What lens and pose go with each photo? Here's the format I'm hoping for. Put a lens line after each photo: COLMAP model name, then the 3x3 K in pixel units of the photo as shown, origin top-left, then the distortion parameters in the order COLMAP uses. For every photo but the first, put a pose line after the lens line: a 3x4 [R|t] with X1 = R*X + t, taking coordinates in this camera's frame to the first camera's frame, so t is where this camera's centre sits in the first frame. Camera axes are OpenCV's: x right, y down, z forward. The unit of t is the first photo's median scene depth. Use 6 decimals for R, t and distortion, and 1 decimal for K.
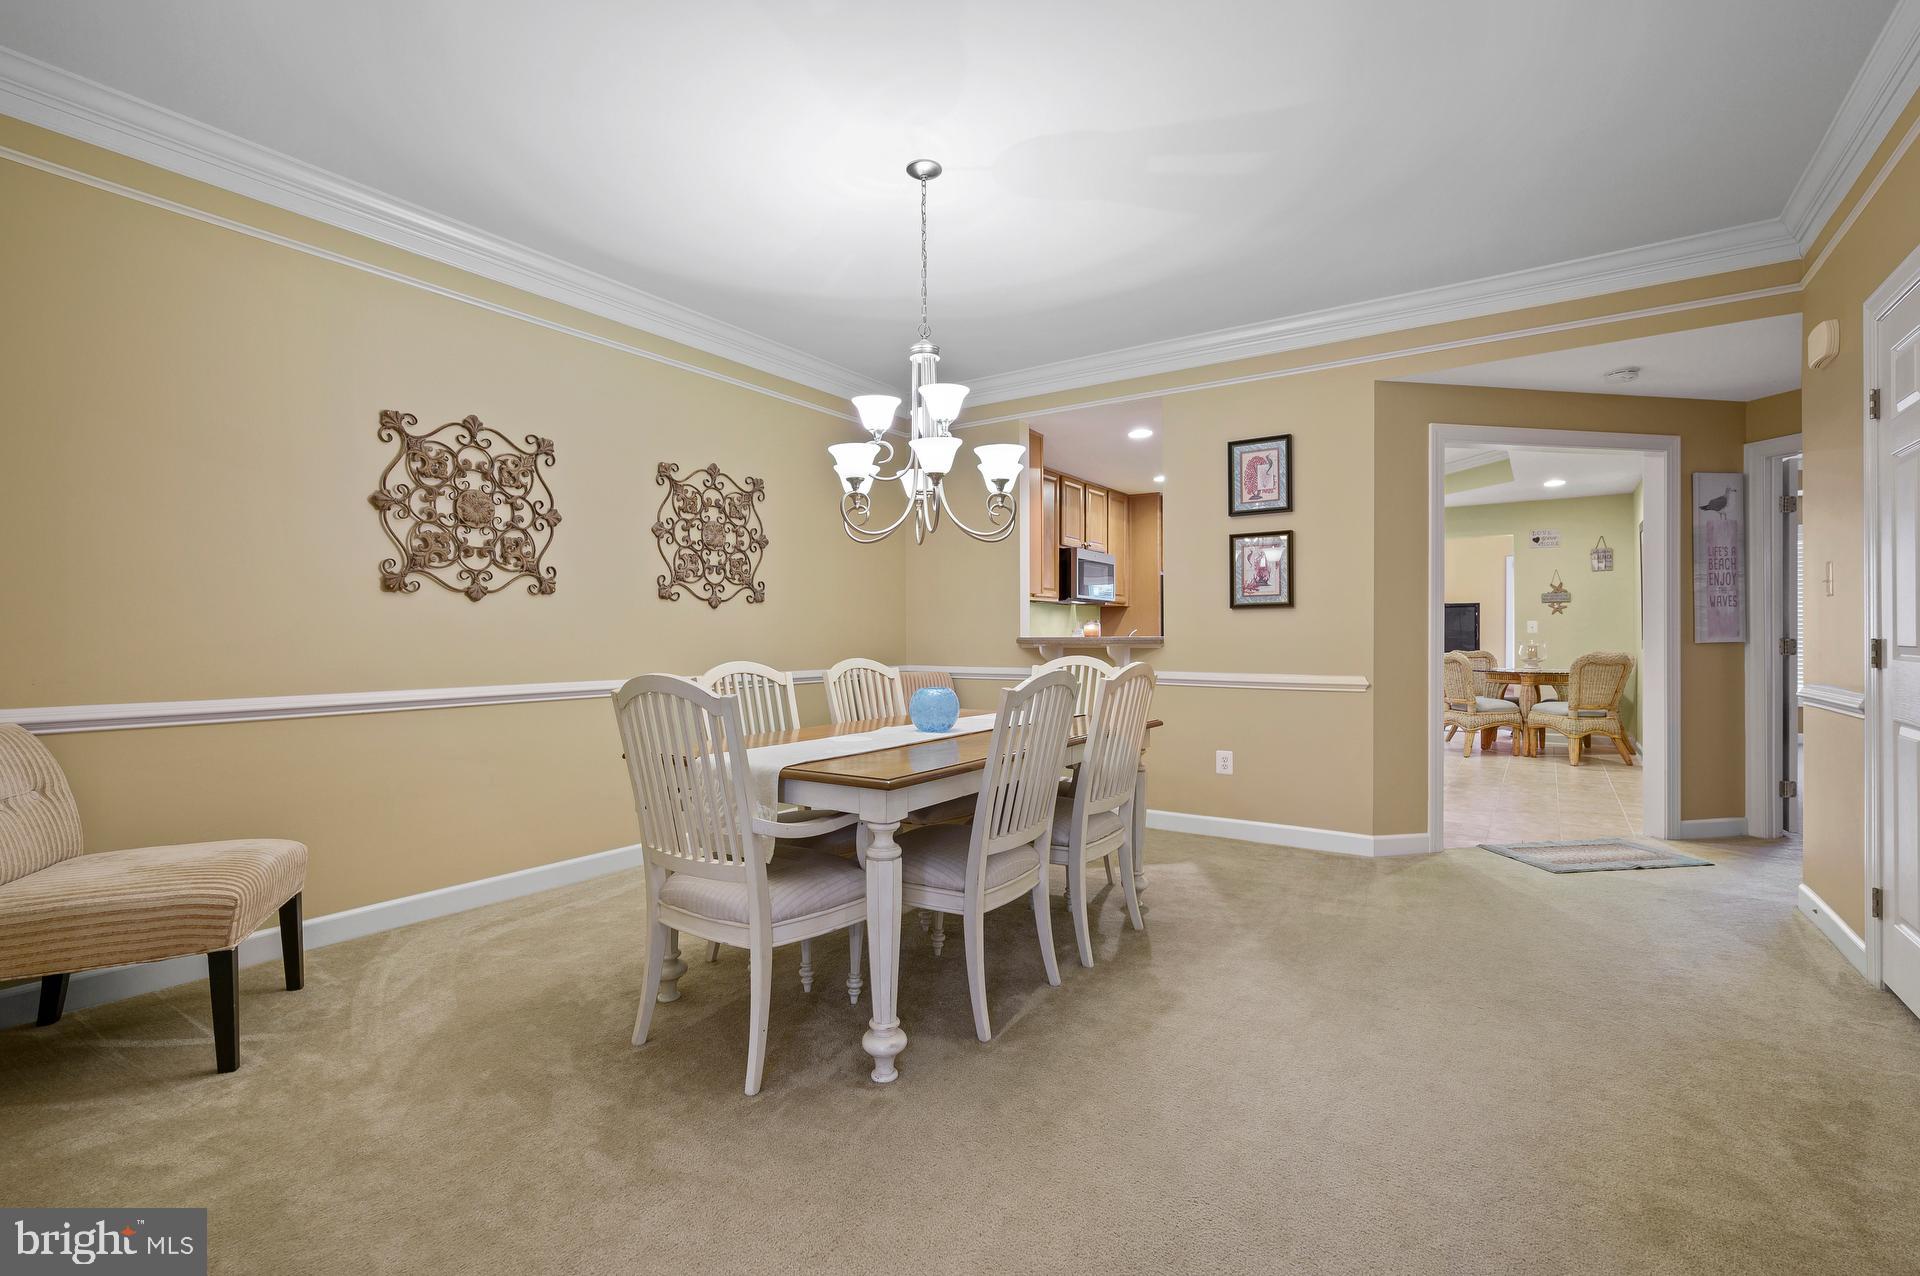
lens RADIAL K [[884.7, 0, 960.0], [0, 884.7, 638.0], [0, 0, 1]] dist [-0.000082, 0.000004]
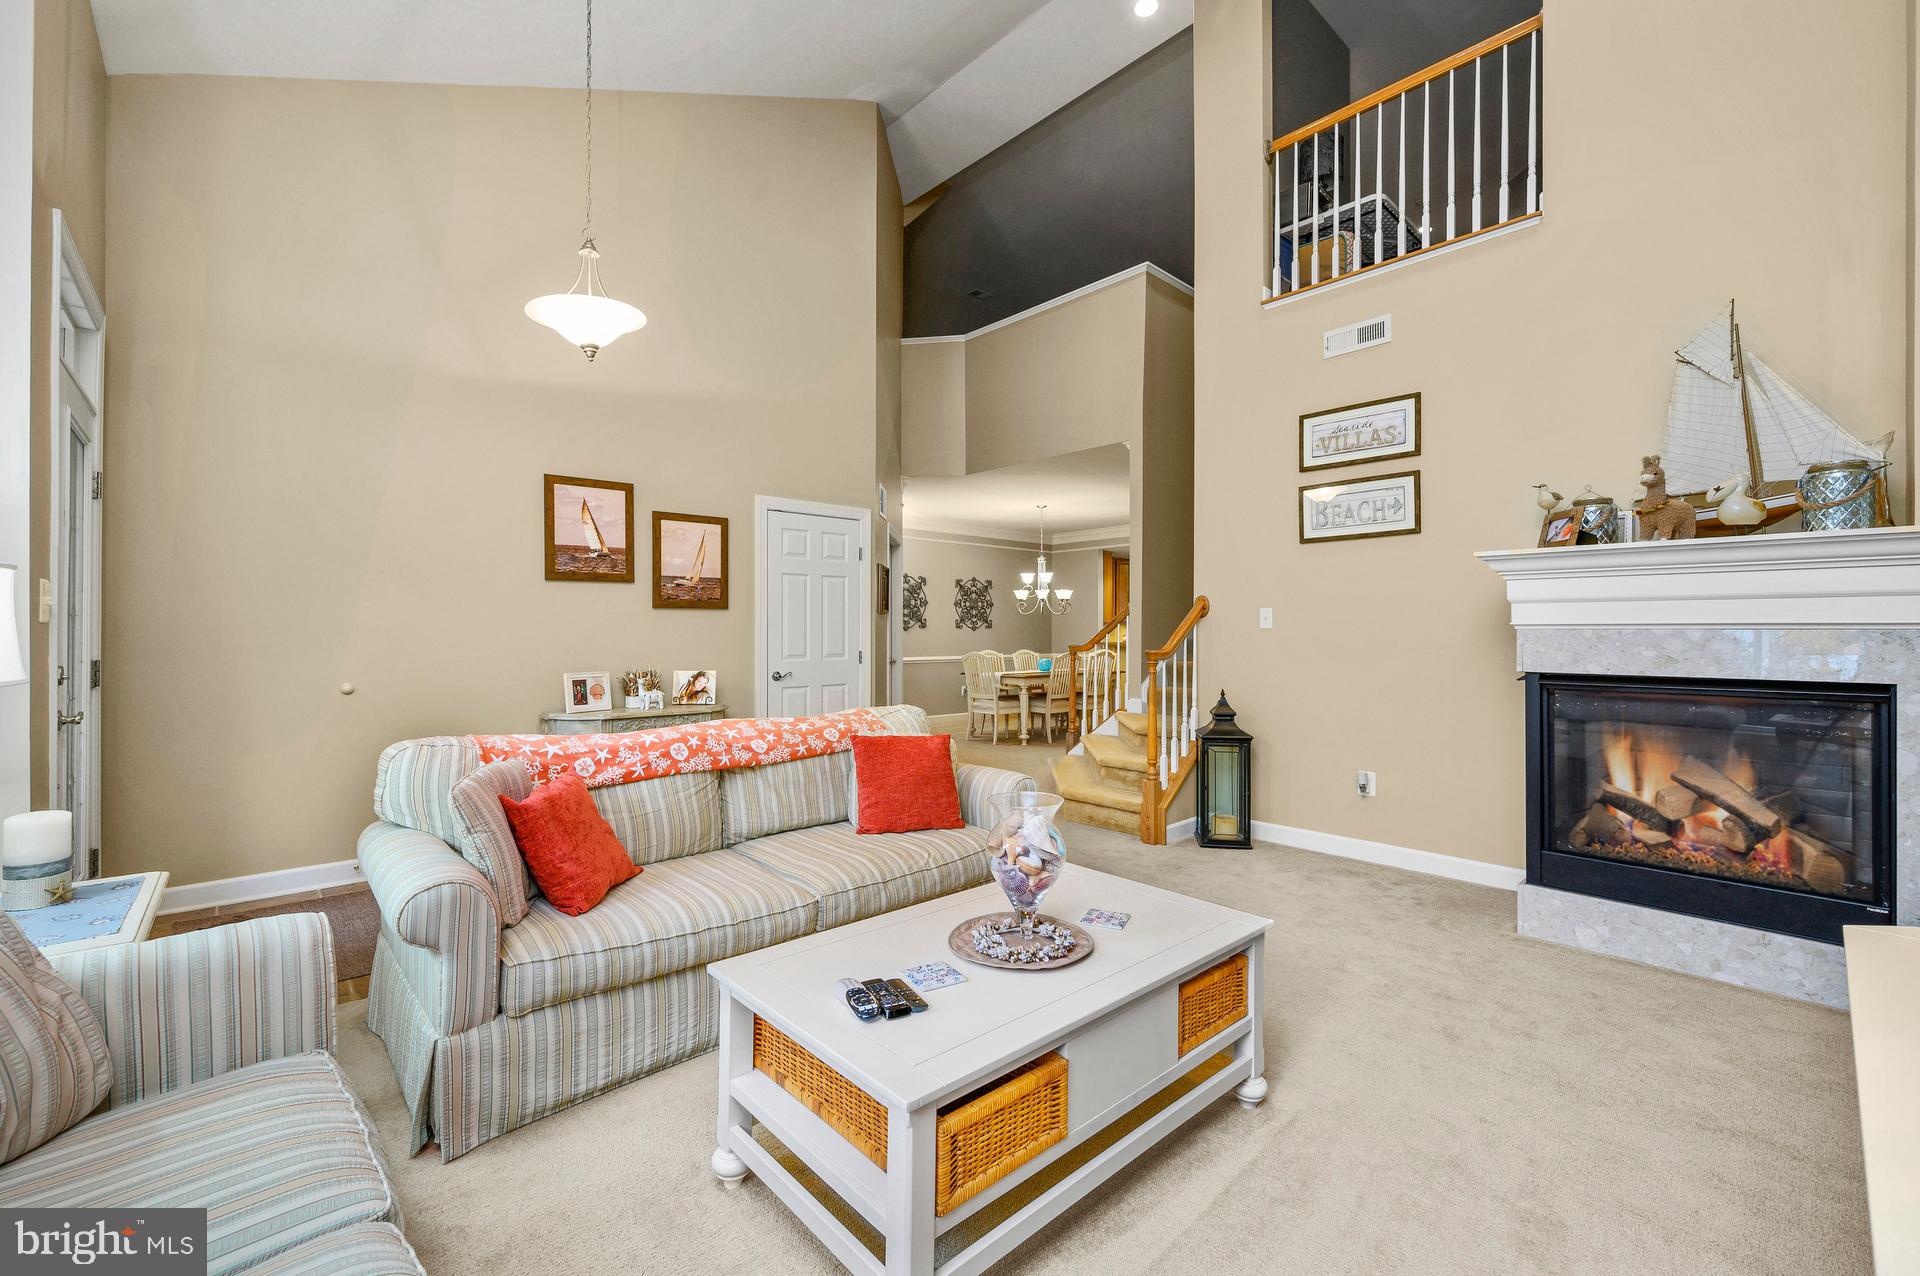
lens RADIAL K [[795.3, 0, 960.0], [0, 795.3, 638.0], [0, 0, 1]] dist [-0.000016, -0.000002]
pose [[0.972590, 0.005249, -0.232469, 0.295084], [-0.004167, 0.999978, 0.005147, -0.028871], [0.232491, -0.004037, 0.972590, -1.656607]]
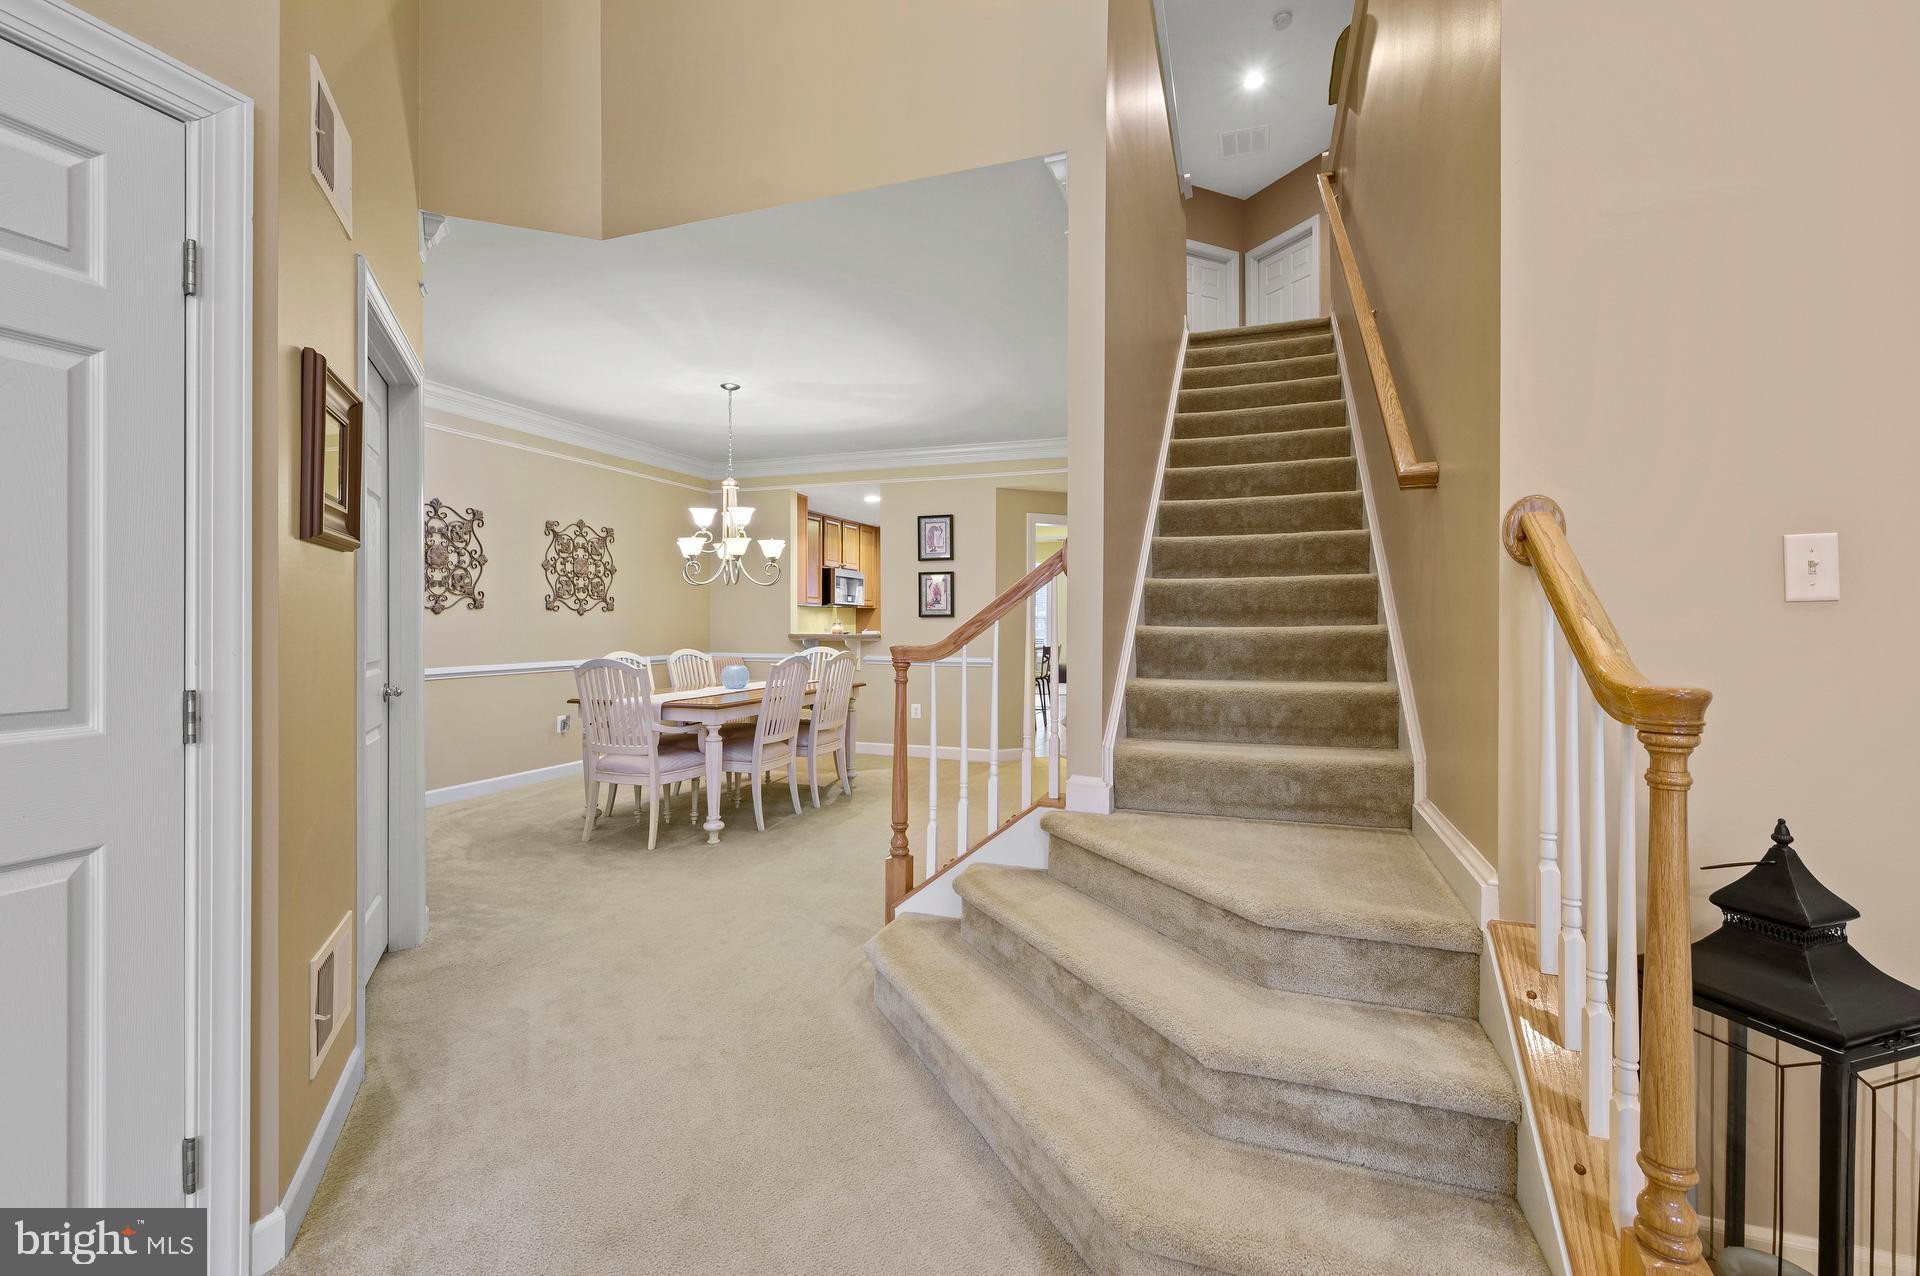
lens RADIAL K [[847.0, 0, 965.8], [0, 847.0, 626.6], [0, 0, 1]] dist [0.002108, 0.000070]
pose [[0.968464, 0.003348, 0.249130, -0.002986], [-0.004135, 0.999988, 0.002635, -0.025636], [-0.249118, -0.003582, 0.968466, -0.680541]]
